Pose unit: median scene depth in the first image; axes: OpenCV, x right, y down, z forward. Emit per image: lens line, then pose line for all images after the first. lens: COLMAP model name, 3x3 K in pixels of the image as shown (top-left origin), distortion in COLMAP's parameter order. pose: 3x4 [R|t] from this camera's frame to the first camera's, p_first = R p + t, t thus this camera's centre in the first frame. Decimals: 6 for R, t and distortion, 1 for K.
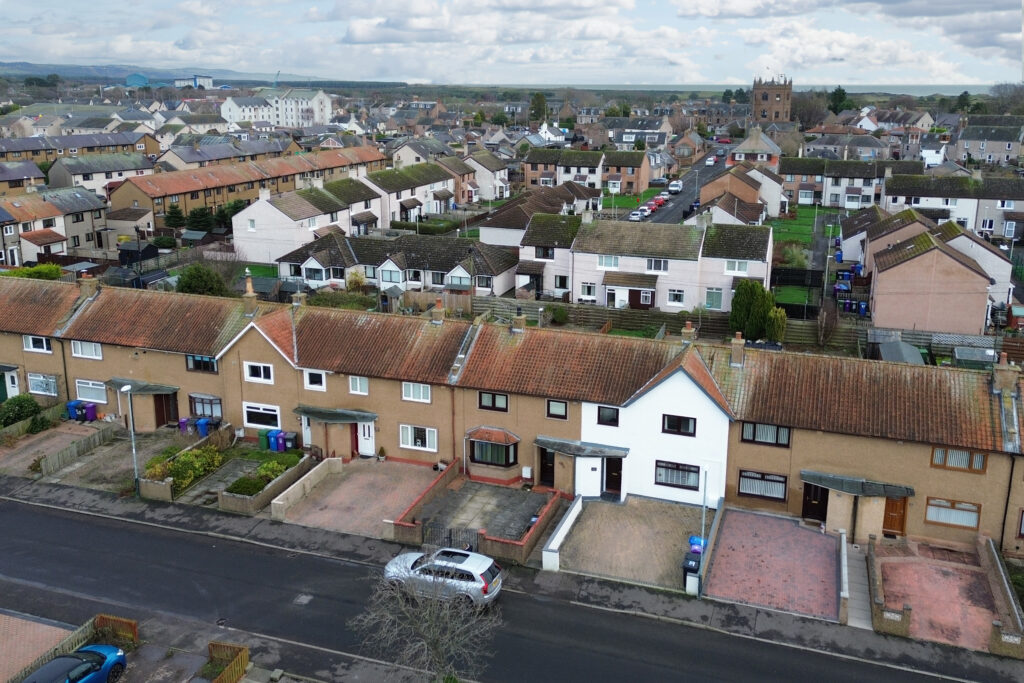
lens RADIAL K [[839.5, 0, 543.7], [0, 839.5, 263.4], [0, 0, 1]] dist [0.034415, -0.004546]
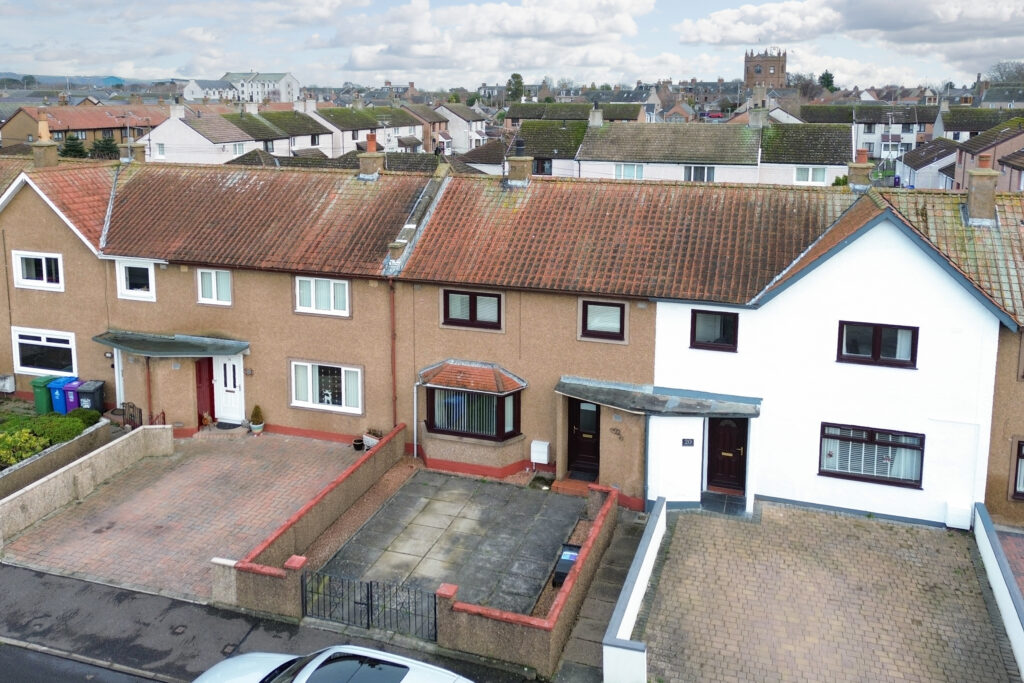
lens RADIAL K [[835.8, 0, 515.6], [0, 835.8, 220.5], [0, 0, 1]] dist [0.020281, -0.003037]
pose [[0.999993, -0.002513, -0.002649, -0.031329], [0.002362, 0.998442, -0.055751, 0.133852], [0.002785, 0.055744, 0.998441, 0.480301]]
